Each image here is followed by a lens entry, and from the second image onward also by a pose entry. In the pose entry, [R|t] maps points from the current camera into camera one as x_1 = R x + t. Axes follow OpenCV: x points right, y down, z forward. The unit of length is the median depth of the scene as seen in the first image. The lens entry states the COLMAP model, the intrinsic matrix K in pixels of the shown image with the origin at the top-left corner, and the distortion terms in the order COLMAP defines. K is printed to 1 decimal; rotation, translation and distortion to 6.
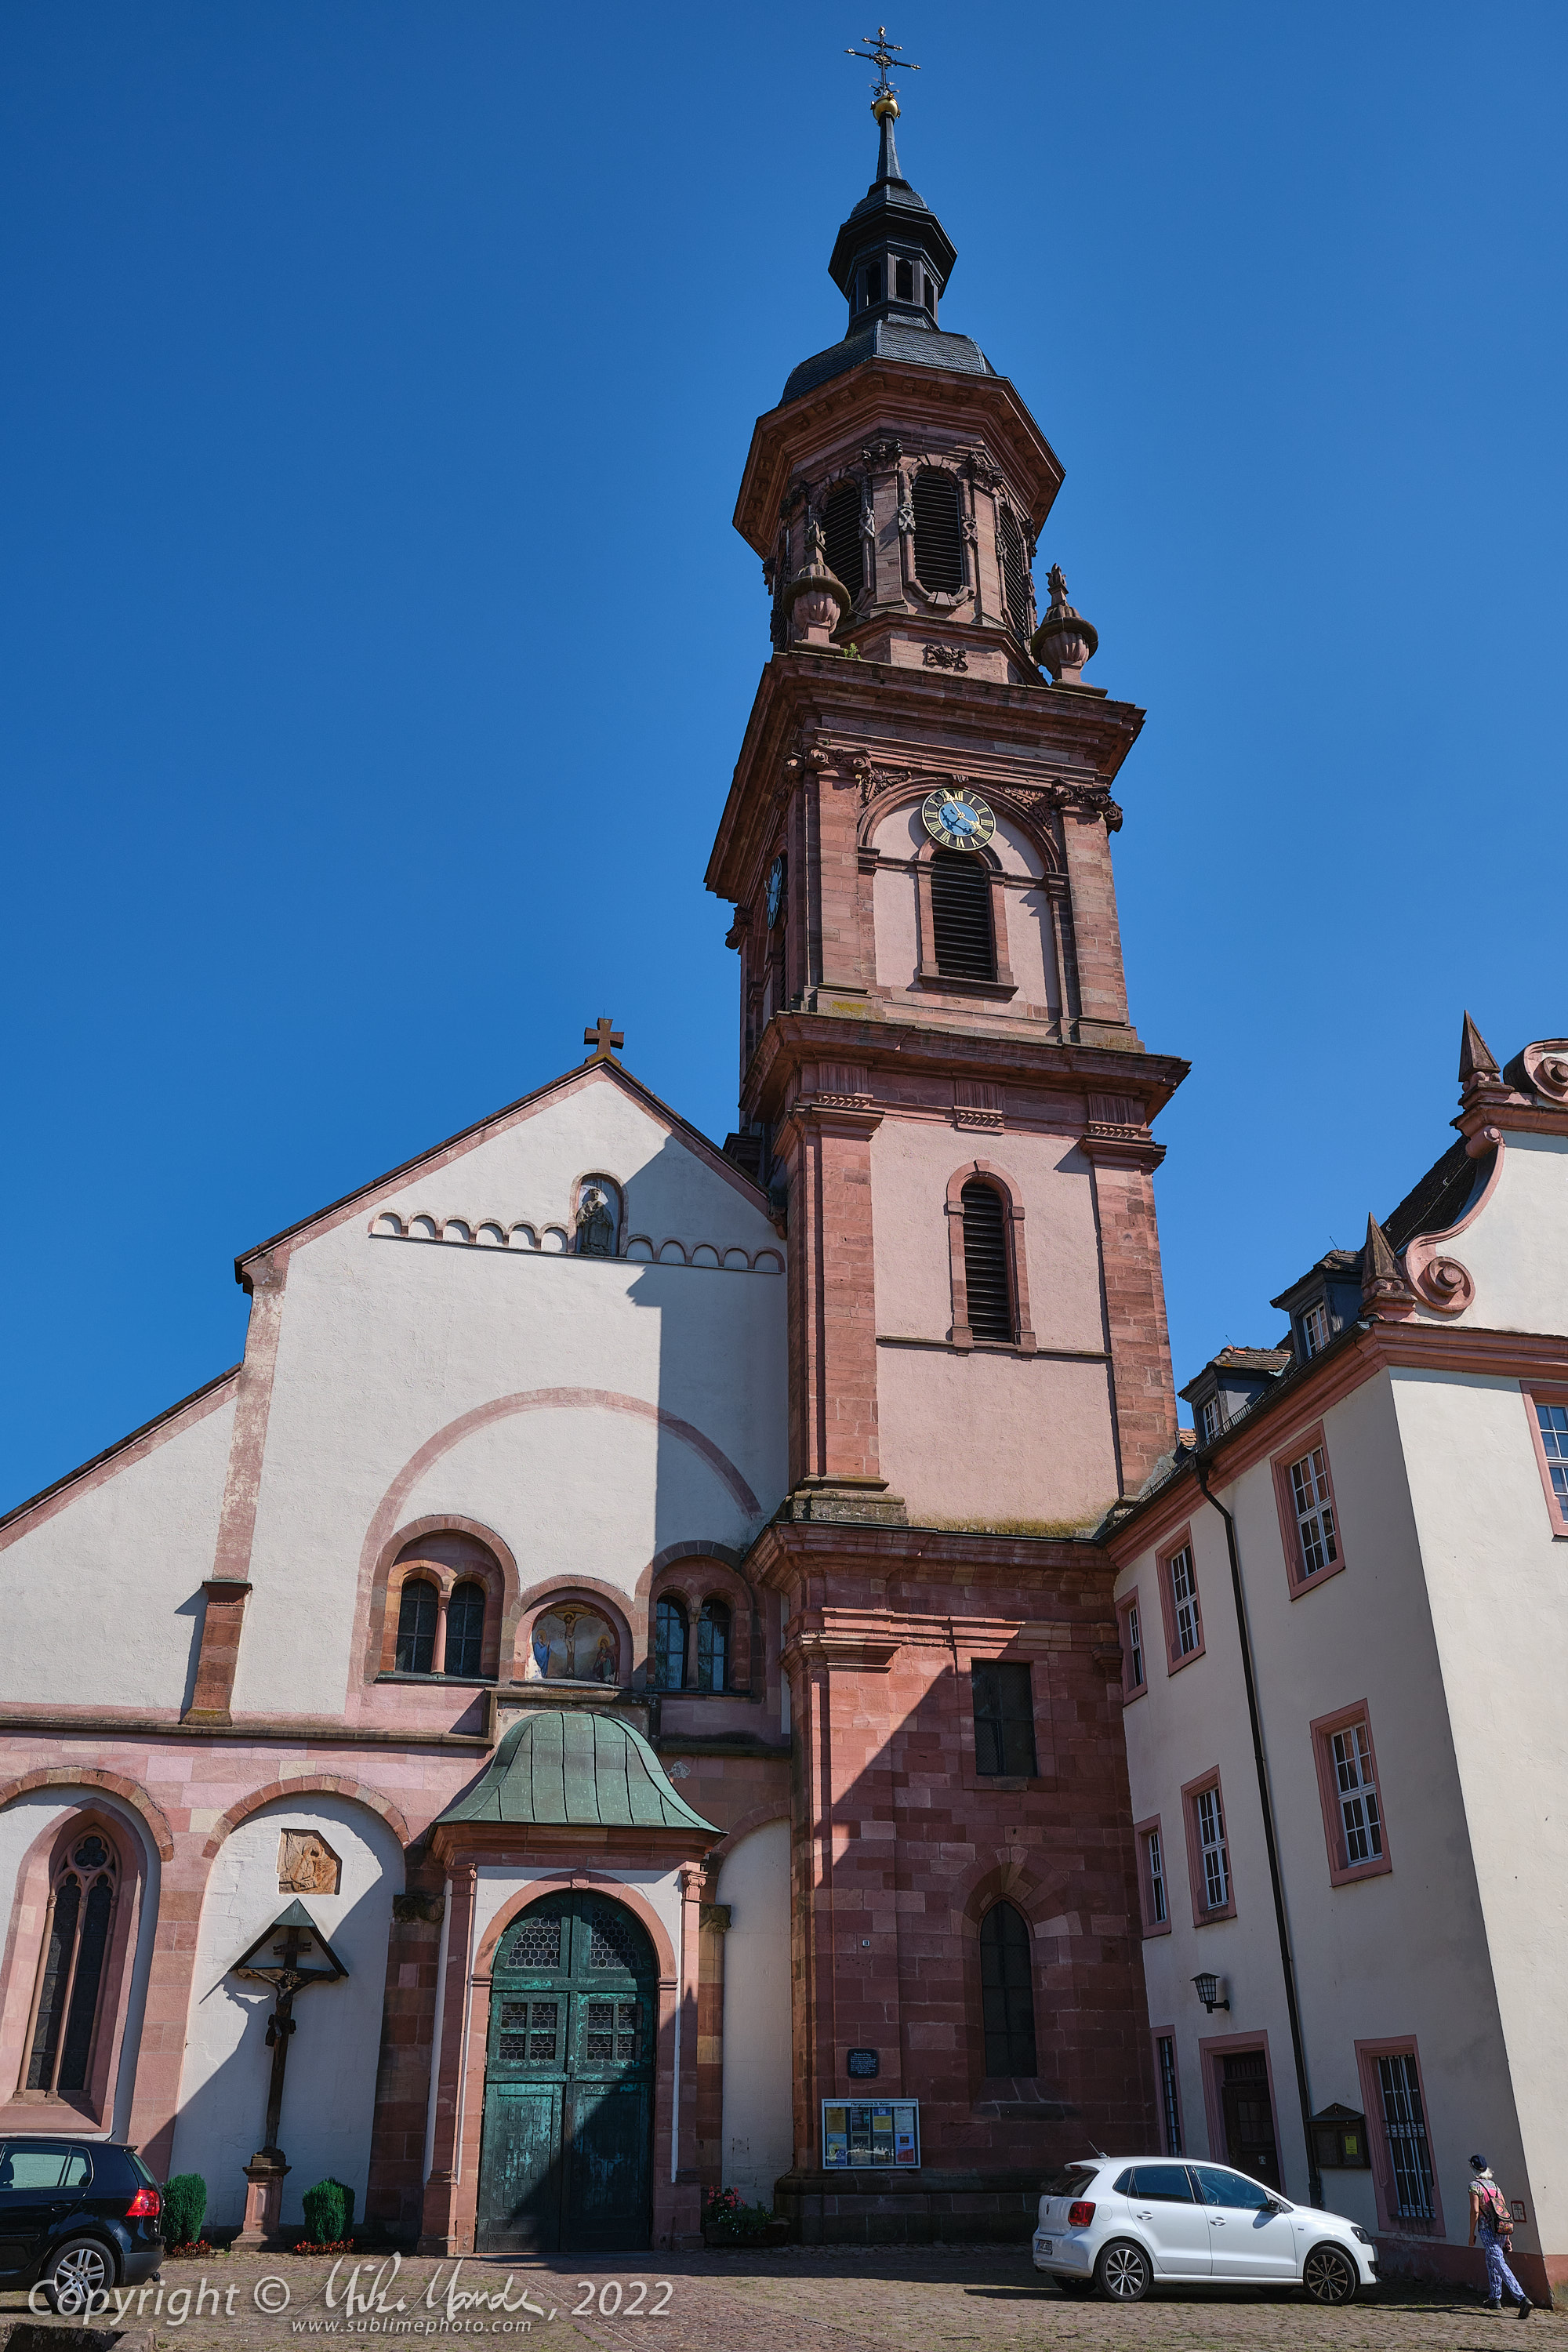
lens RADIAL K [[1785.5, 0, 775.7], [0, 1785.5, 1191.0], [0, 0, 1]] dist [-0.019036, 0.021657]
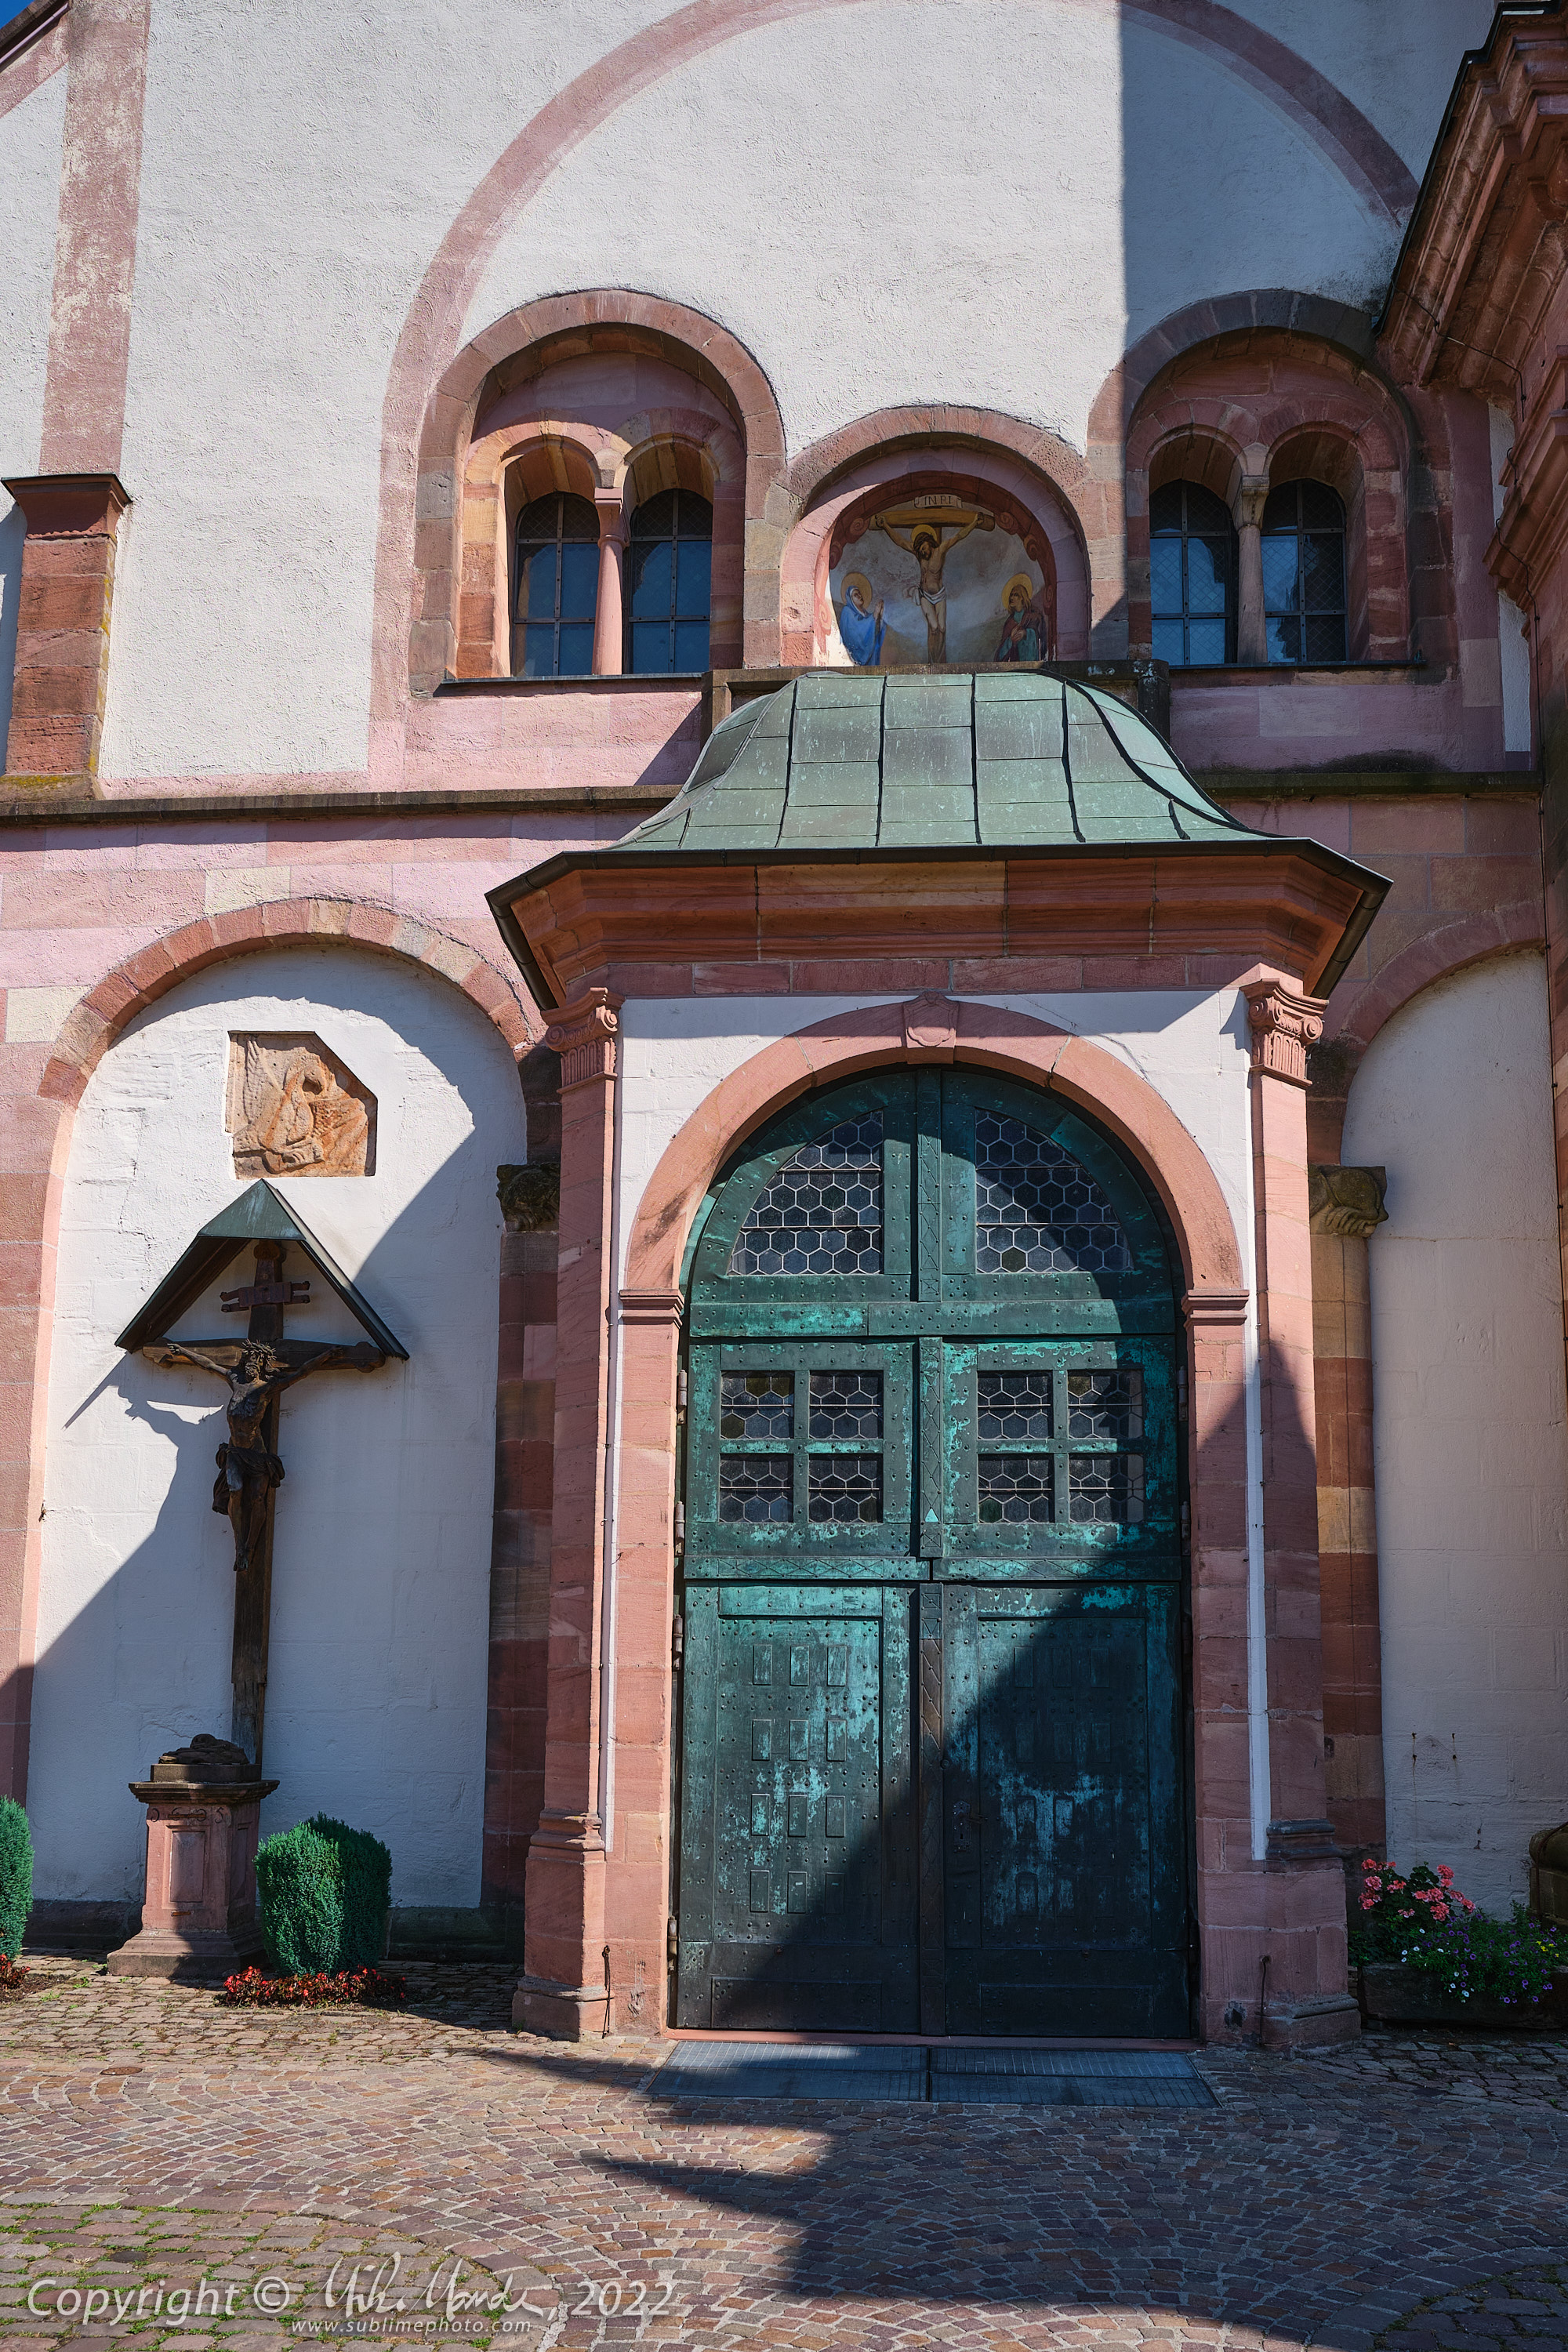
lens RADIAL K [[1939.6, 0, 803.4], [0, 1939.6, 1429.4], [0, 0, 1]] dist [-0.010825, 0.008321]
pose [[0.963272, -0.024627, -0.267397, -0.036673], [0.114461, 0.938448, 0.325905, 0.319917], [0.242913, -0.344542, 0.906799, 0.611411]]
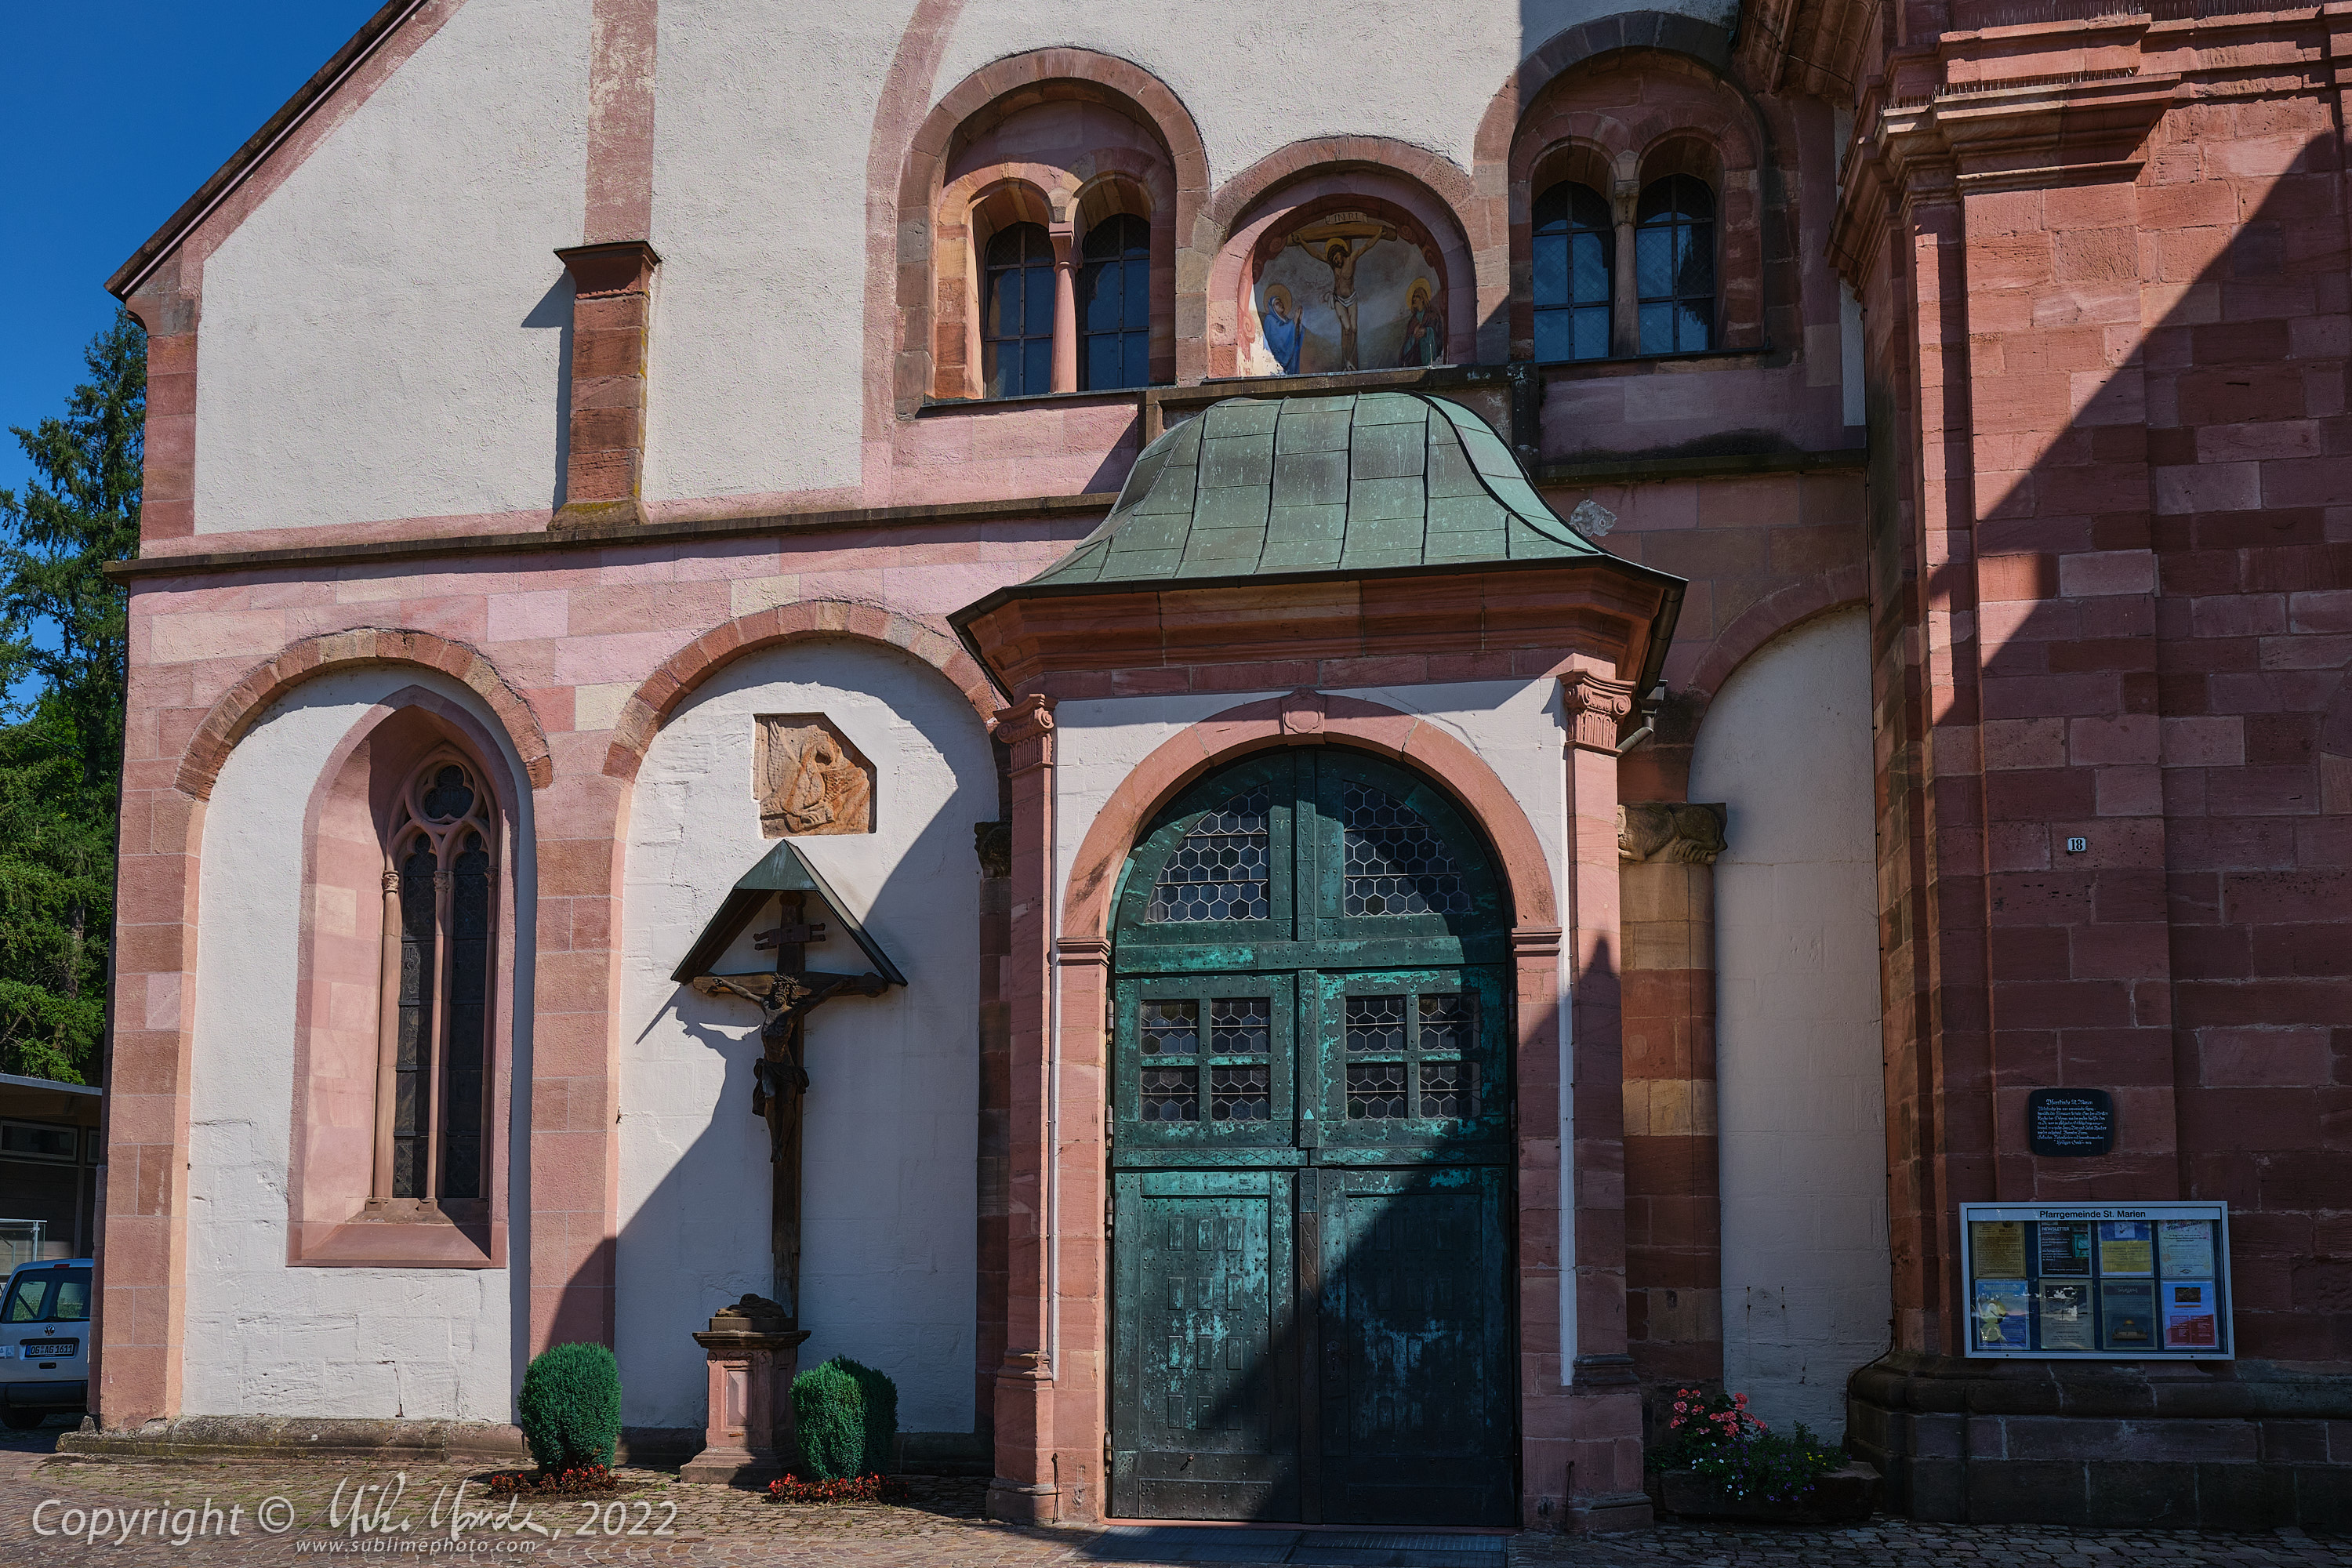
lens RADIAL K [[1923.9, 0, 1165.9], [0, 1923.9, 1103.5], [0, 0, 1]] dist [-0.009090, 0.004578]
pose [[0.932186, -0.025073, -0.361109, 0.015223], [0.165086, 0.917257, 0.362472, 0.288567], [0.322142, -0.397506, 0.859194, 0.551101]]
